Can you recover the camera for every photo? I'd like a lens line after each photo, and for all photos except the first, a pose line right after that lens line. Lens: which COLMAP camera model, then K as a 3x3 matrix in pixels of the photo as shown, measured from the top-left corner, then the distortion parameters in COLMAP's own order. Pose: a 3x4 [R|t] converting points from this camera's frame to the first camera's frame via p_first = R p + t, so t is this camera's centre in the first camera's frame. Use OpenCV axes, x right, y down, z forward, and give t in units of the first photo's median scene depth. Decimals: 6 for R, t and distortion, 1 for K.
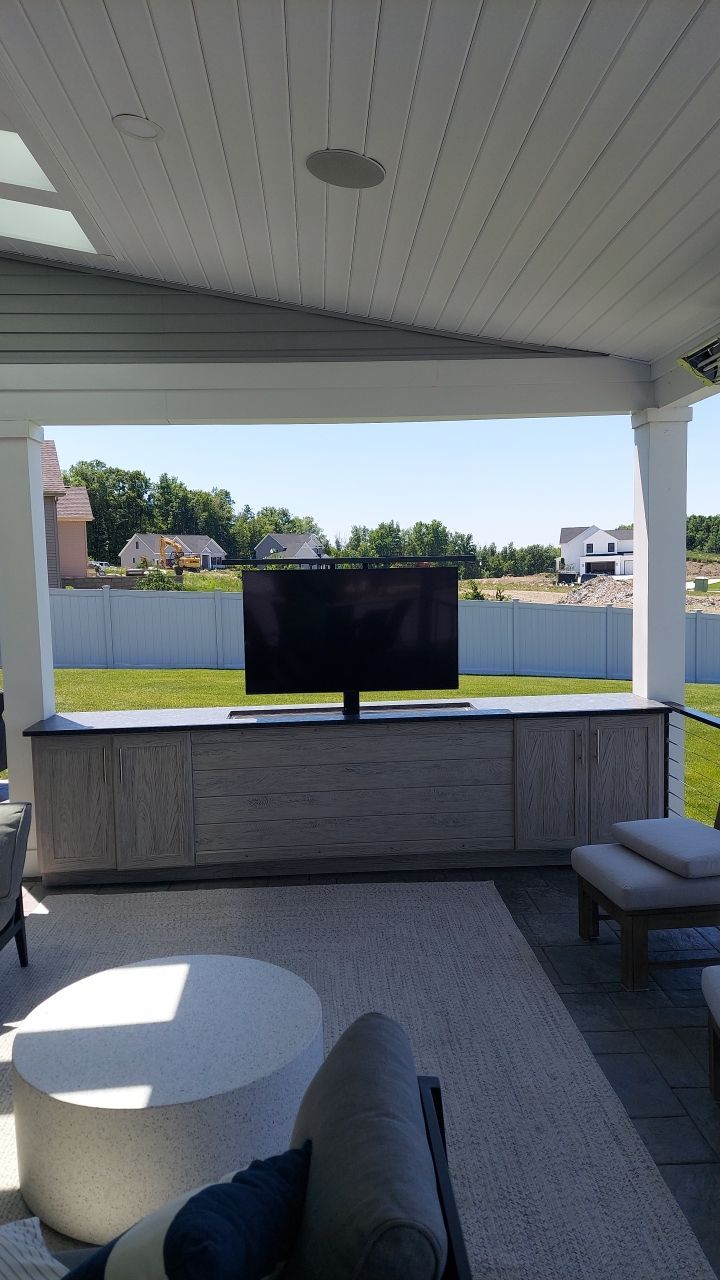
lens RADIAL K [[906.4, 0, 359.2], [0, 906.4, 651.5], [0, 0, 1]] dist [0.031943, -0.033733]
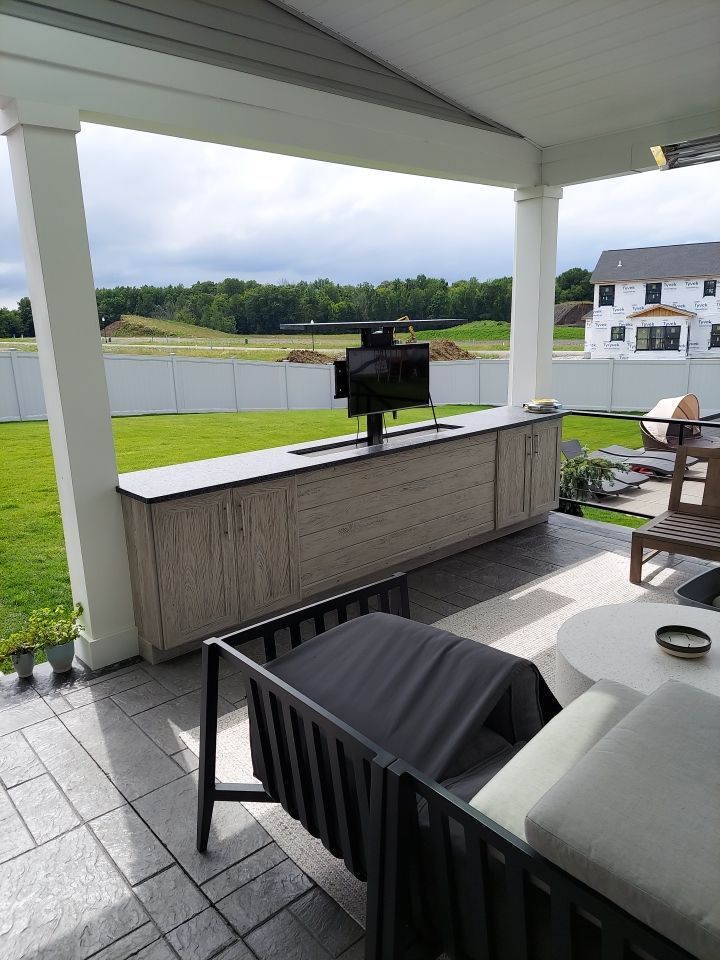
lens RADIAL K [[683.5, 0, 353.3], [0, 683.5, 486.1], [0, 0, 1]] dist [0.045368, -0.038708]
pose [[0.791075, -0.146962, 0.593803, -0.550528], [0.069168, 0.985977, 0.151875, -0.007661], [-0.607796, -0.079072, 0.790147, 0.344038]]
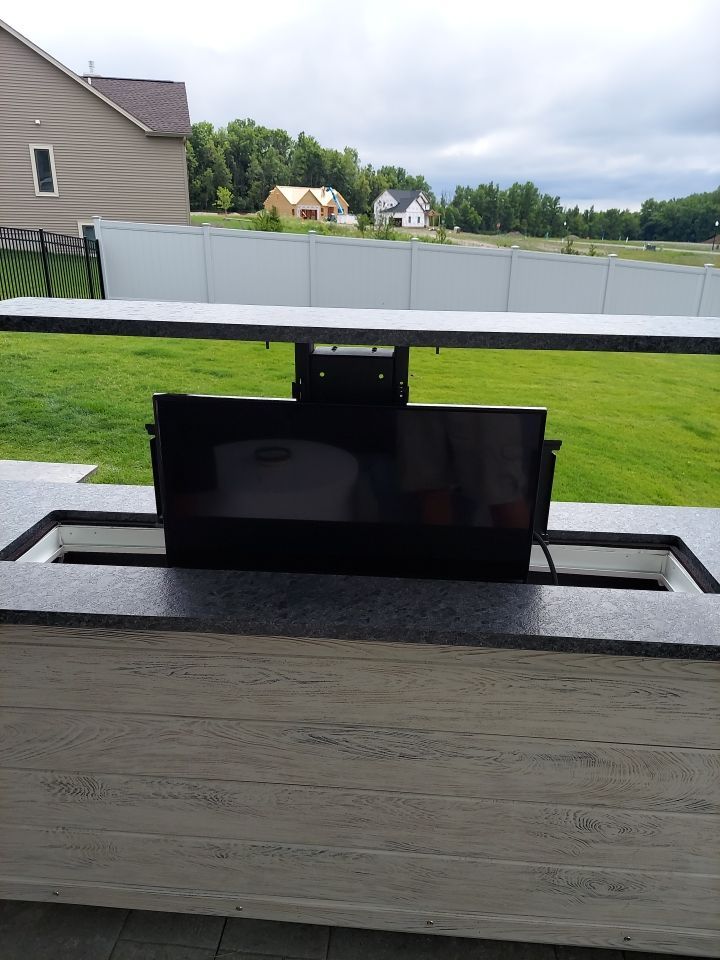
lens RADIAL K [[683.5, 0, 360.6], [0, 683.5, 477.9], [0, 0, 1]] dist [0.045368, -0.038708]
pose [[0.990119, 0.084120, -0.112196, 0.023664], [-0.052038, 0.963374, 0.263063, -0.031412], [0.130216, -0.254626, 0.958233, 0.746834]]
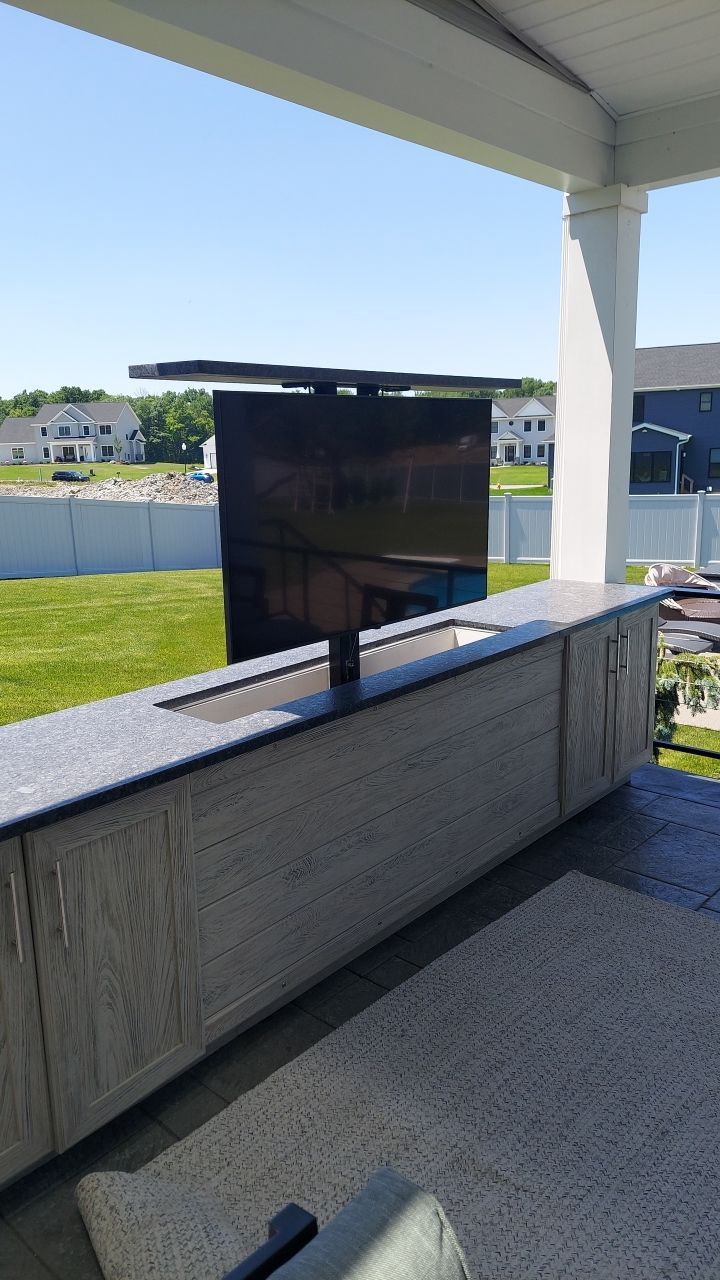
lens RADIAL K [[906.4, 0, 359.4], [0, 906.4, 652.8], [0, 0, 1]] dist [0.031943, -0.033733]
pose [[0.707005, -0.161665, 0.688483, -0.391482], [0.079650, 0.985530, 0.149623, -0.023315], [-0.702709, -0.050947, 0.709651, 0.602780]]
